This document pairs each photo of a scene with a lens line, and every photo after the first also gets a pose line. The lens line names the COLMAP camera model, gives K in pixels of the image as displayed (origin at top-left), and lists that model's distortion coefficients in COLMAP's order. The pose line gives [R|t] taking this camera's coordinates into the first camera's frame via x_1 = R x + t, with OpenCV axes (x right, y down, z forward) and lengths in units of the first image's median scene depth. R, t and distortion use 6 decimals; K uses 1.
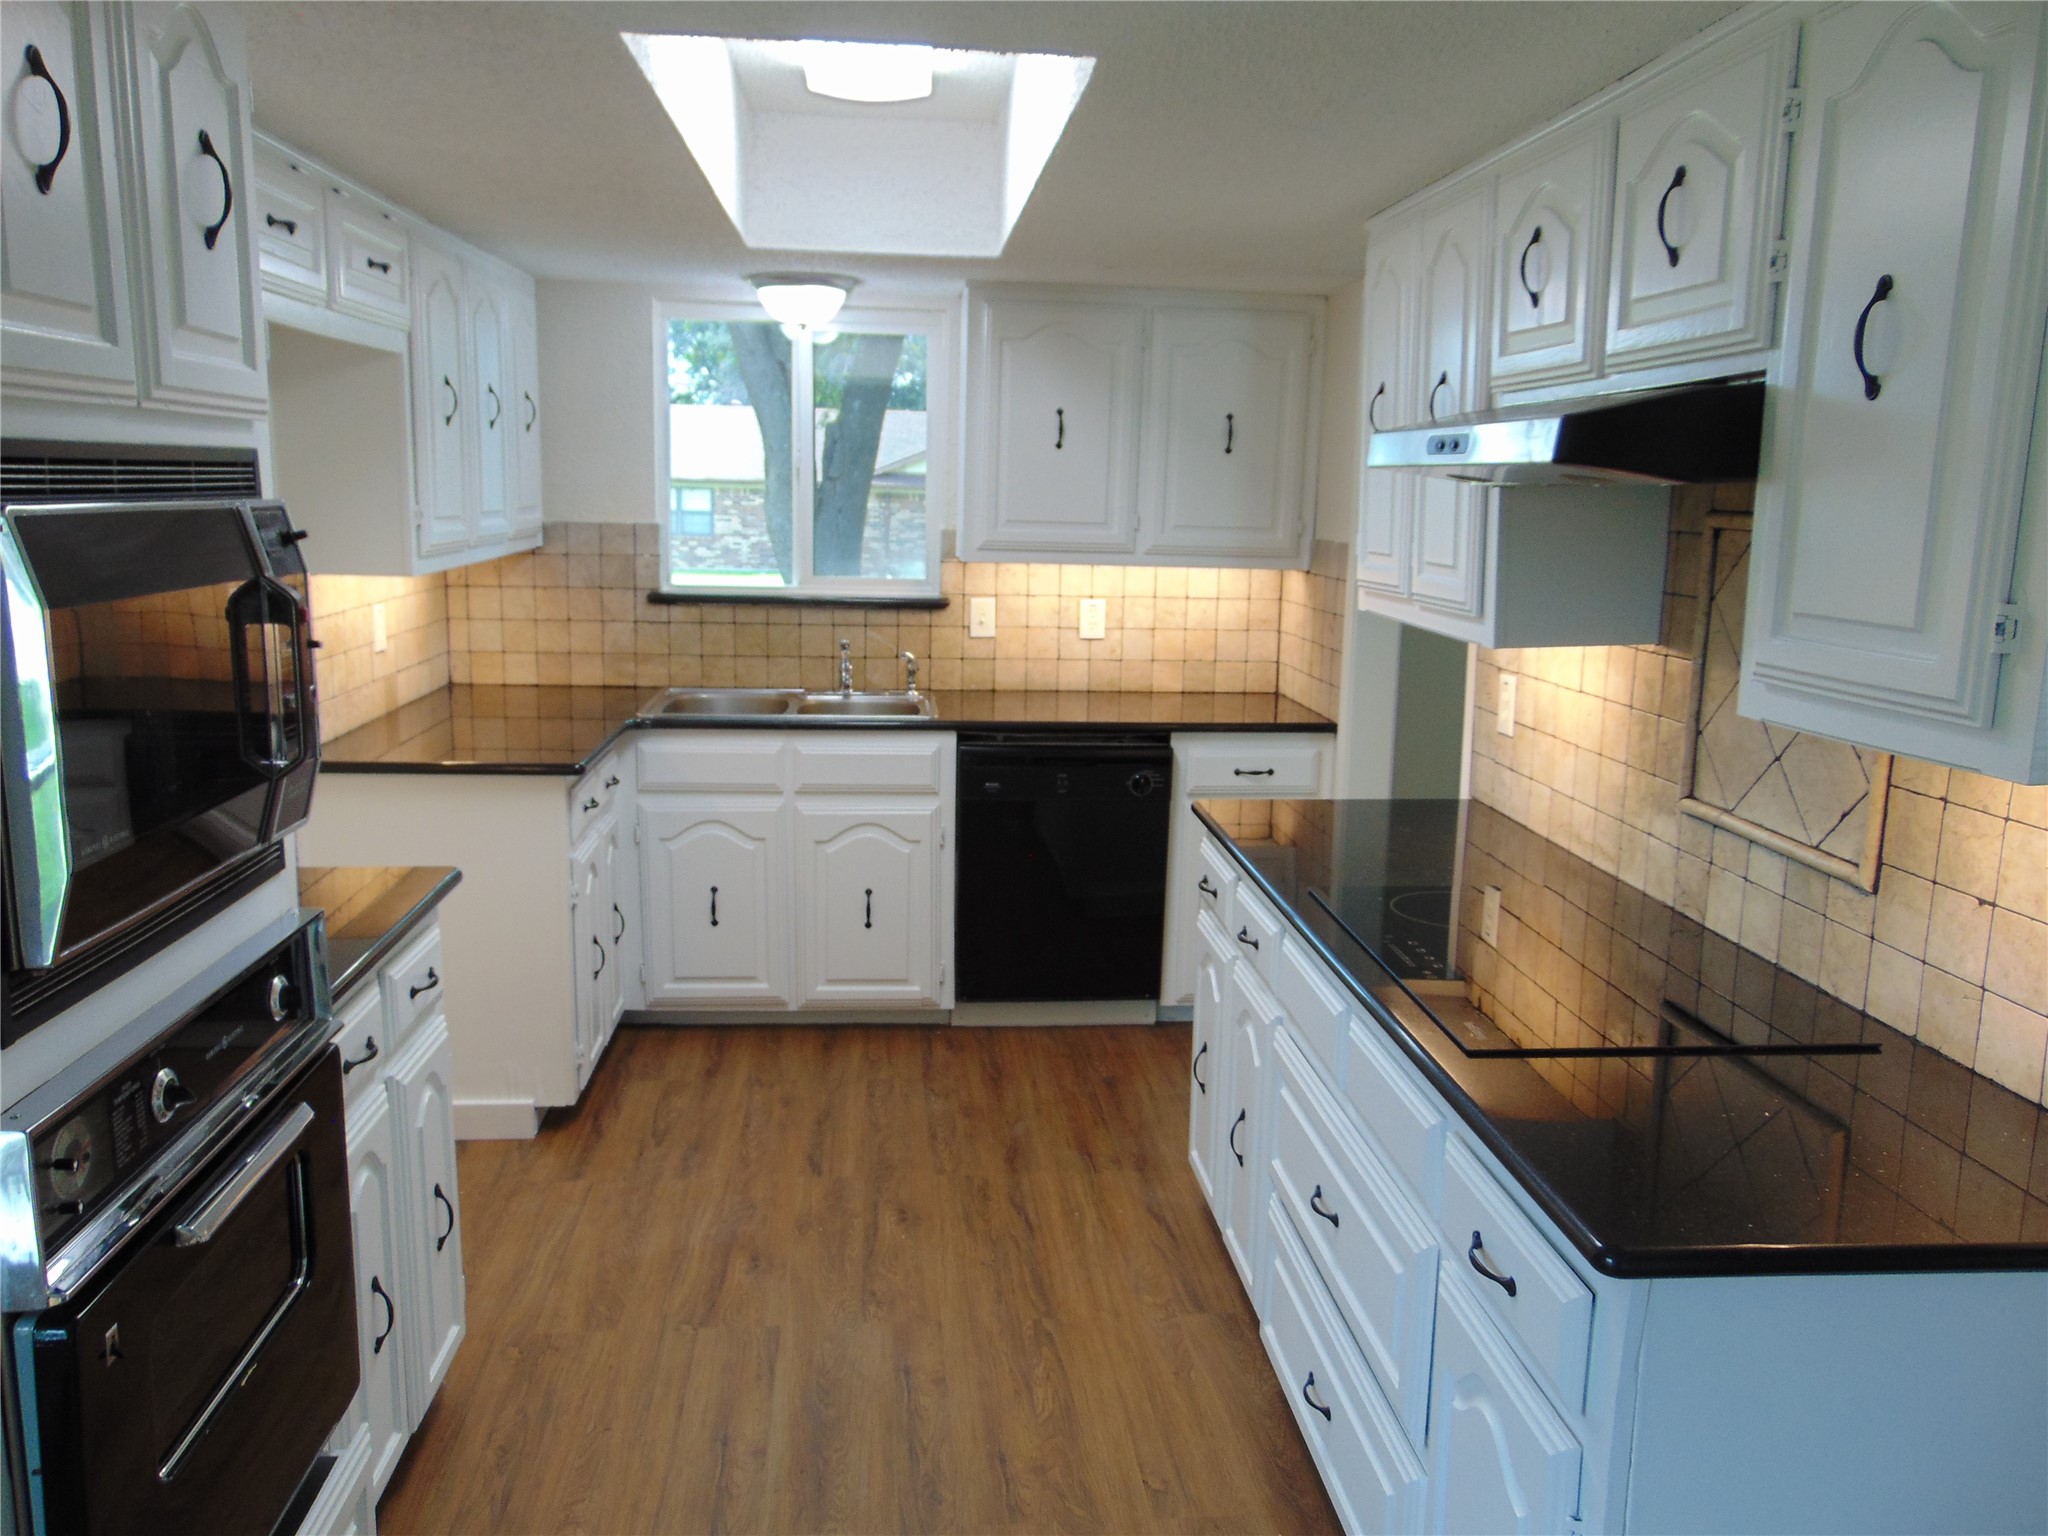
lens RADIAL K [[1539.6, 0, 1022.8], [0, 1539.6, 769.5], [0, 0, 1]] dist [-0.037812, 0.088870]
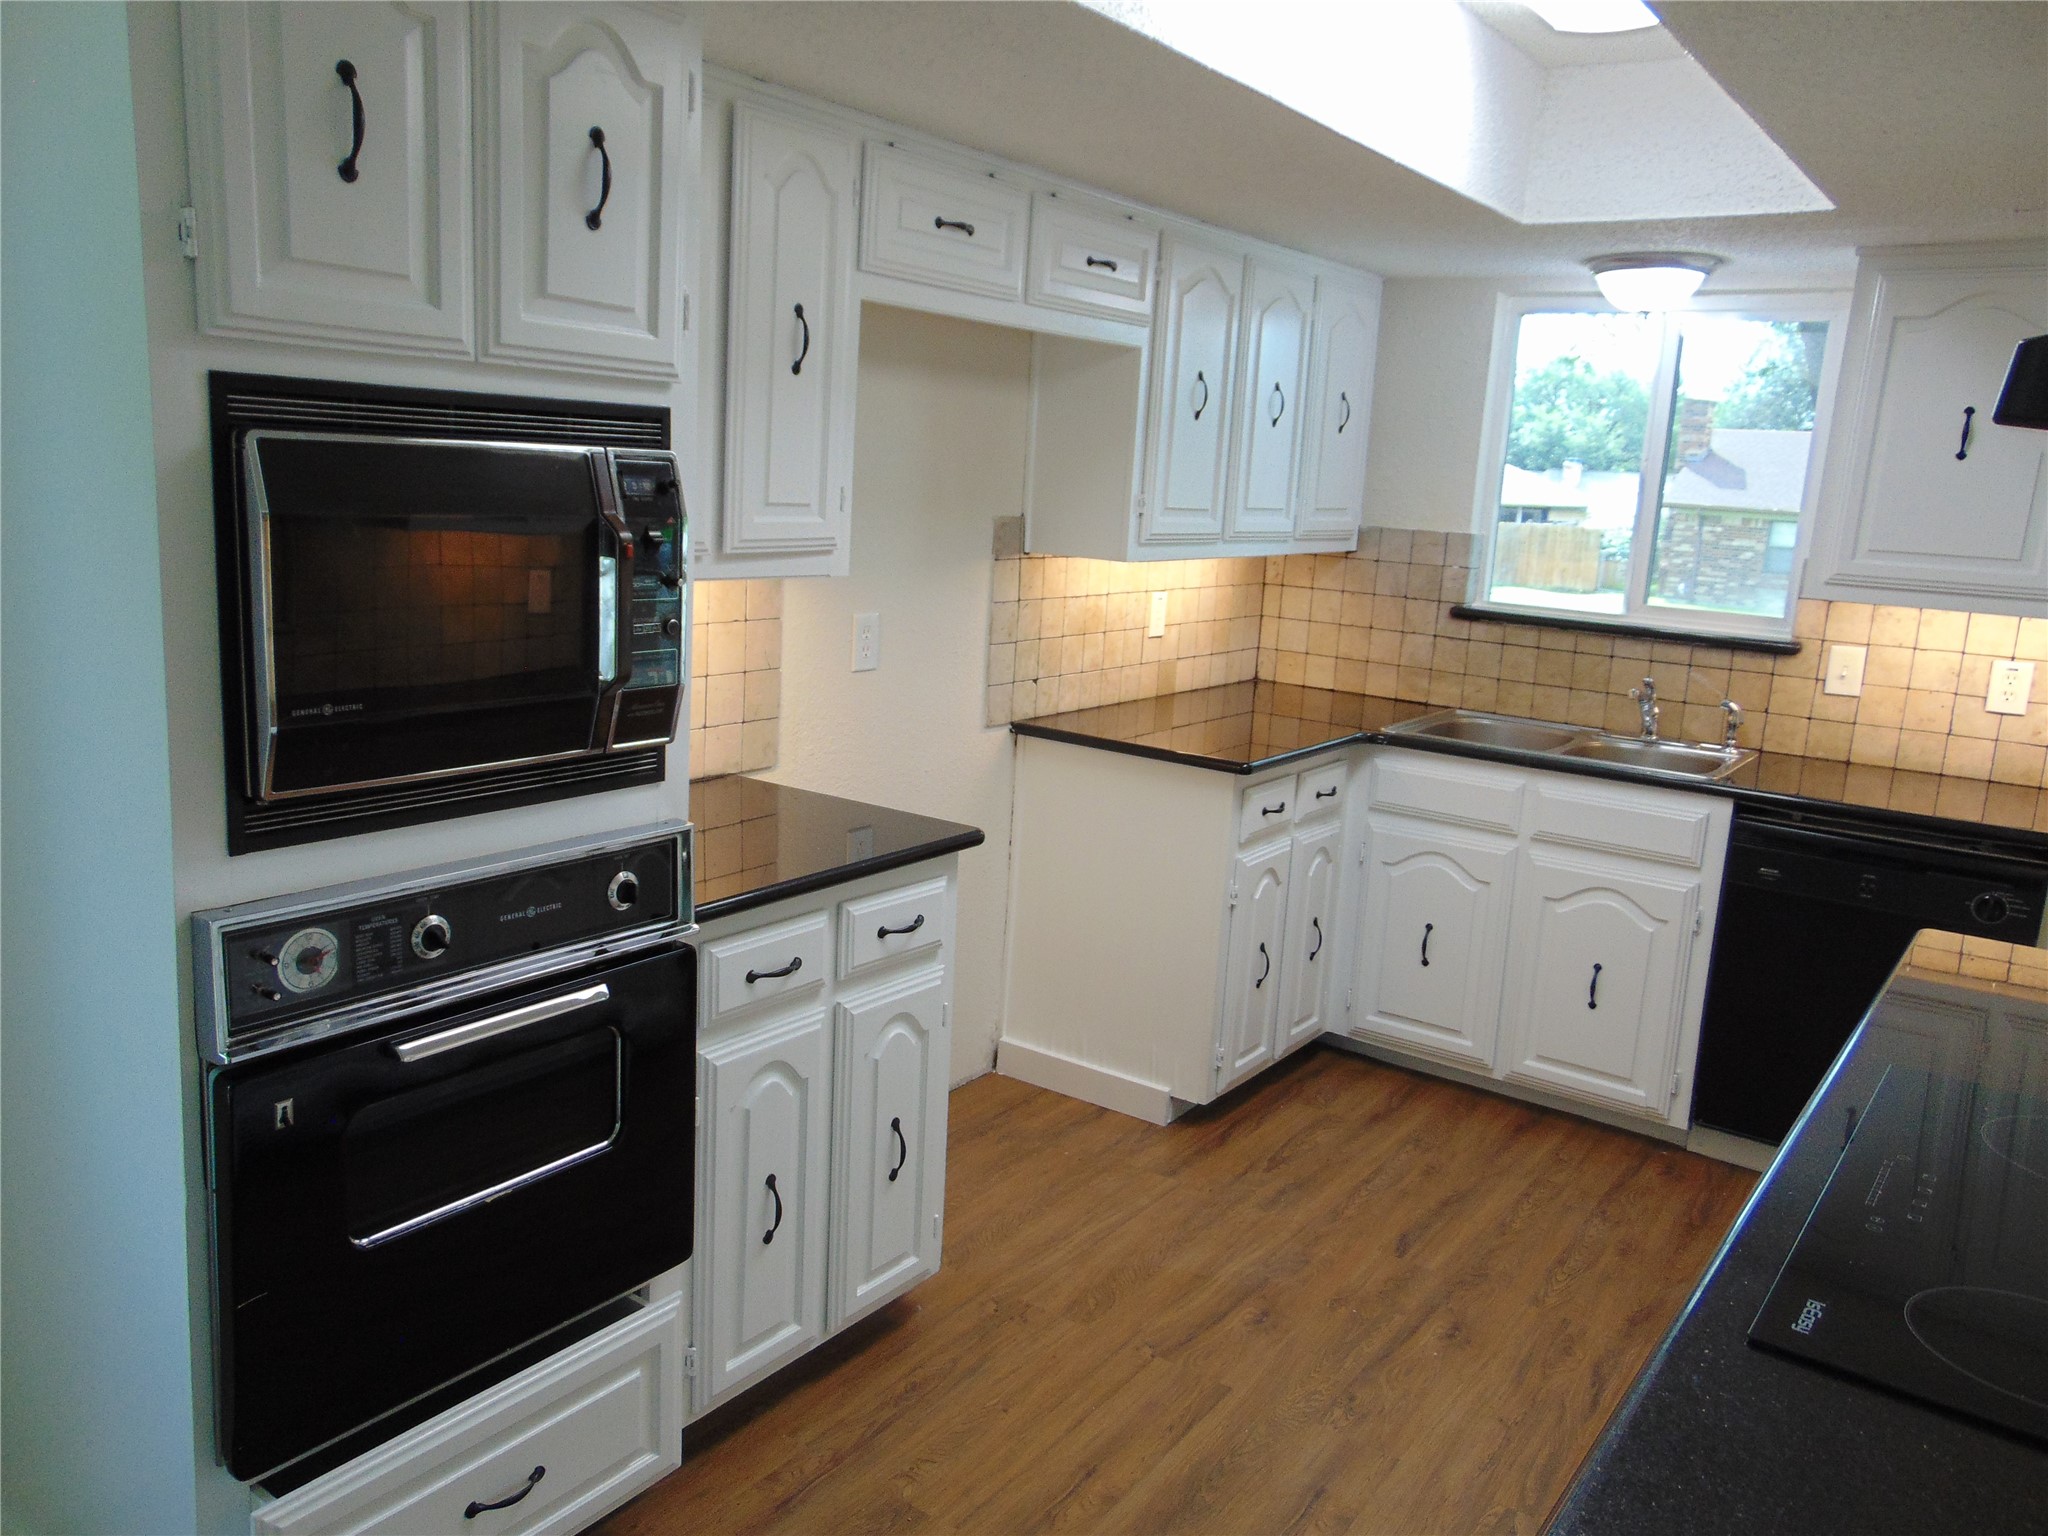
lens RADIAL K [[1539.6, 0, 1022.8], [0, 1539.6, 769.5], [0, 0, 1]] dist [-0.037812, 0.088870]
pose [[0.758814, 0.144908, -0.634983, 0.170982], [-0.156699, 0.986917, 0.037964, -0.011055], [0.632176, 0.070693, 0.771593, 0.116071]]
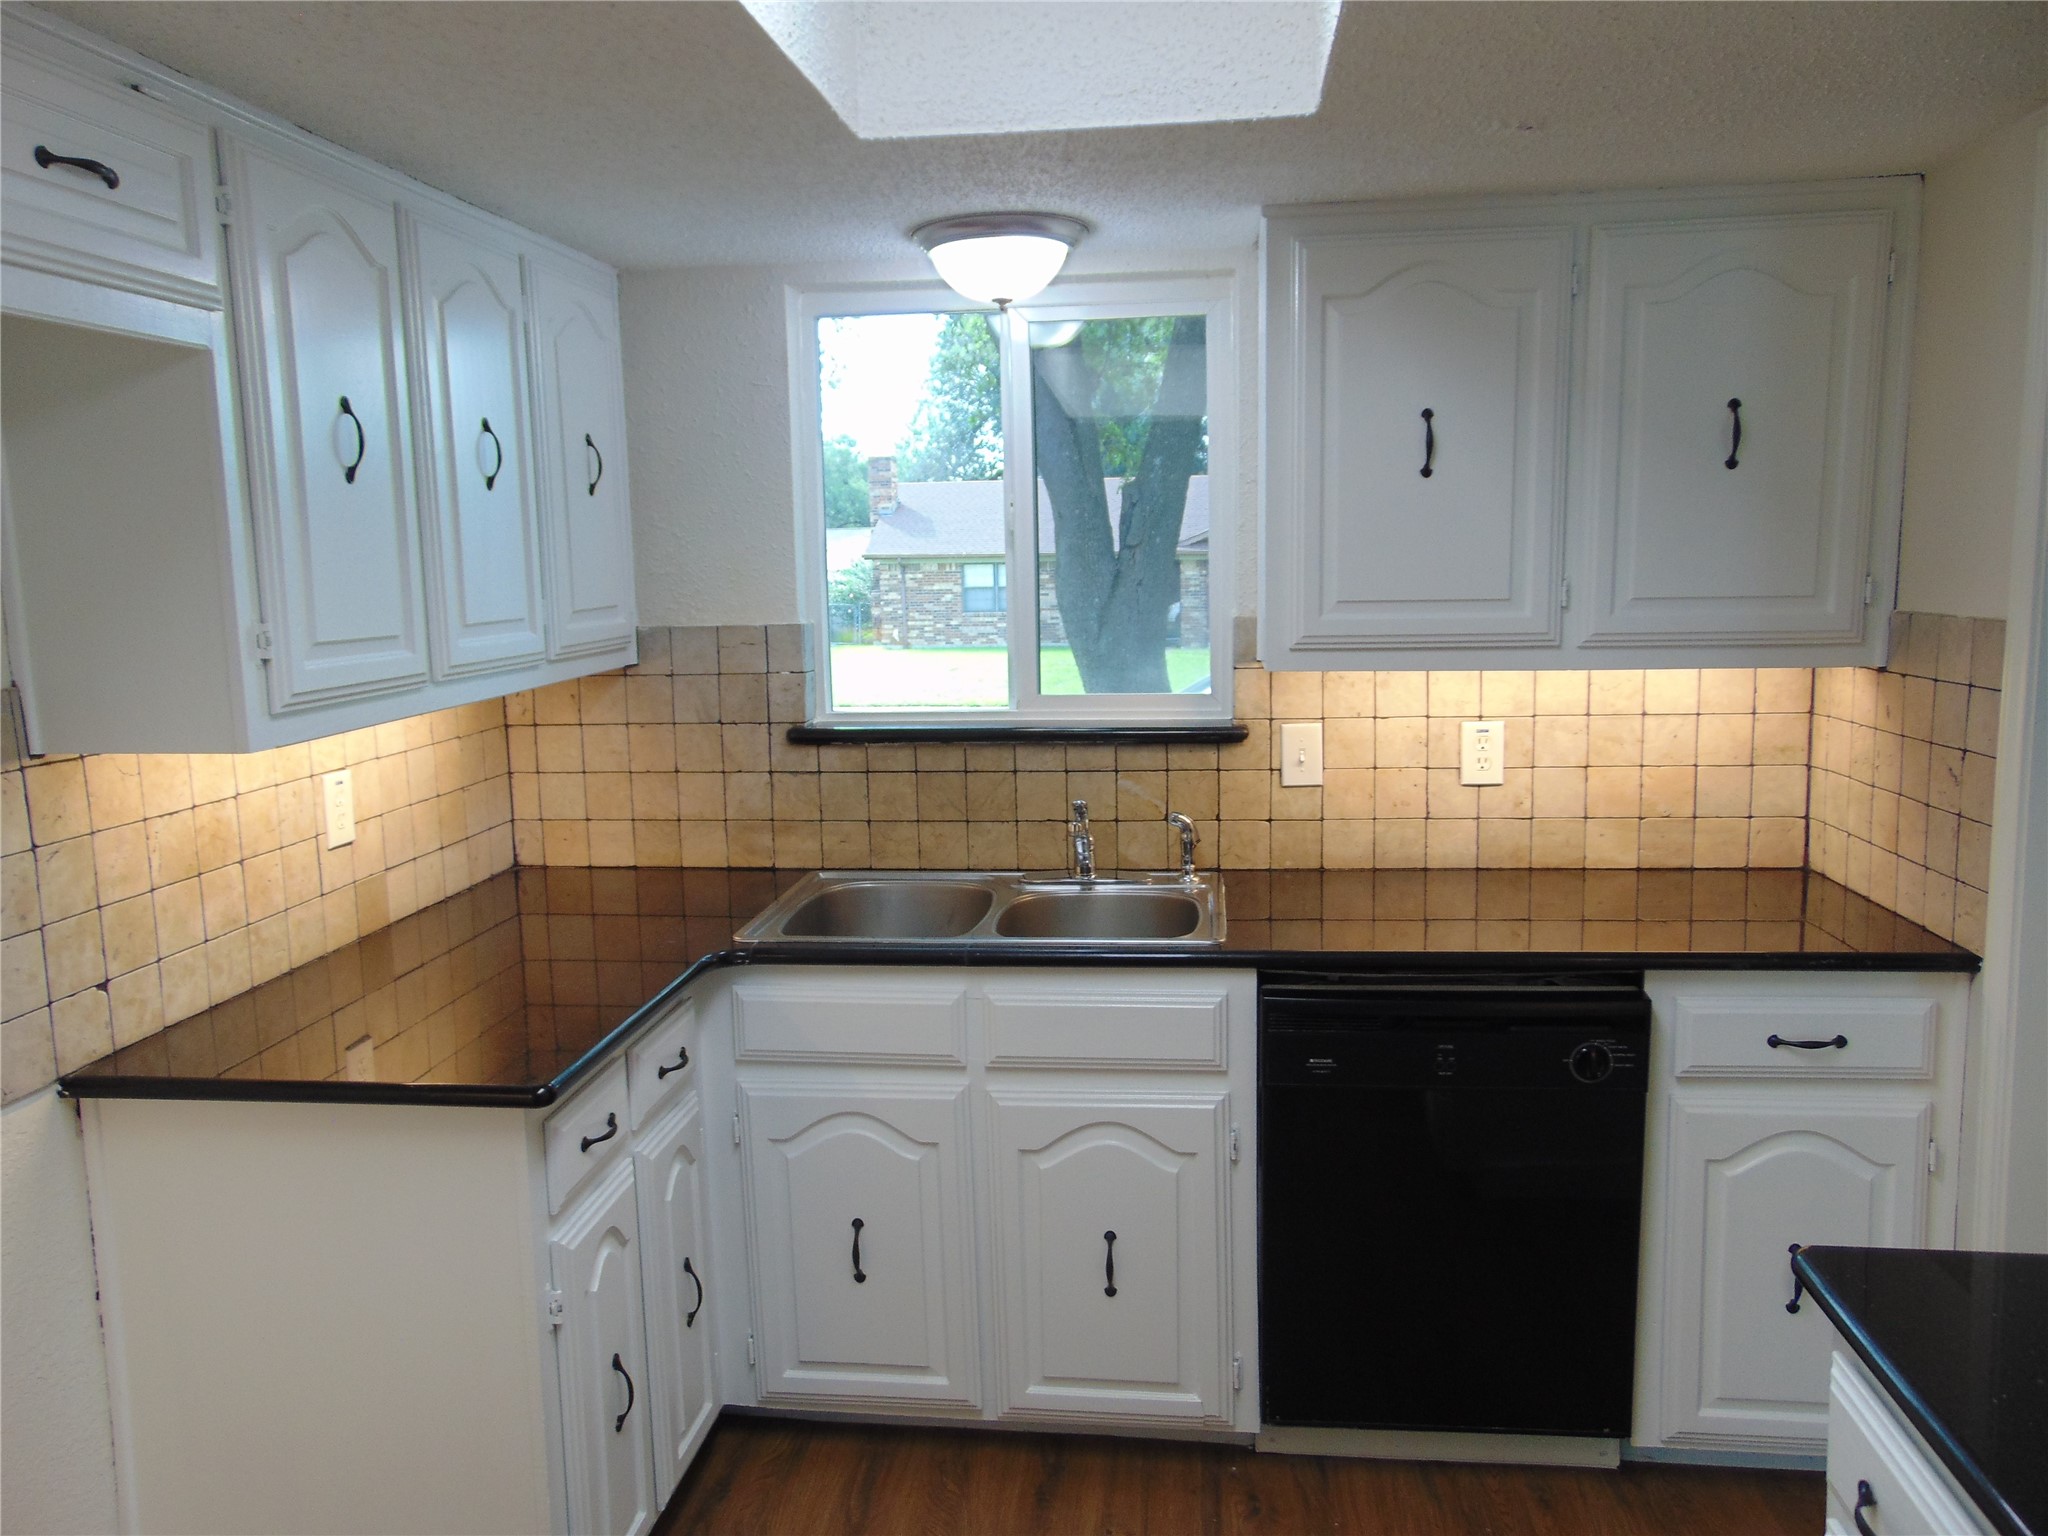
lens RADIAL K [[1539.6, 0, 1022.8], [0, 1539.6, 769.5], [0, 0, 1]] dist [-0.037812, 0.088870]
pose [[0.977318, -0.016030, -0.211167, -0.005188], [0.006864, 0.999005, -0.044067, -0.068279], [0.211664, 0.041618, 0.976456, 0.378967]]
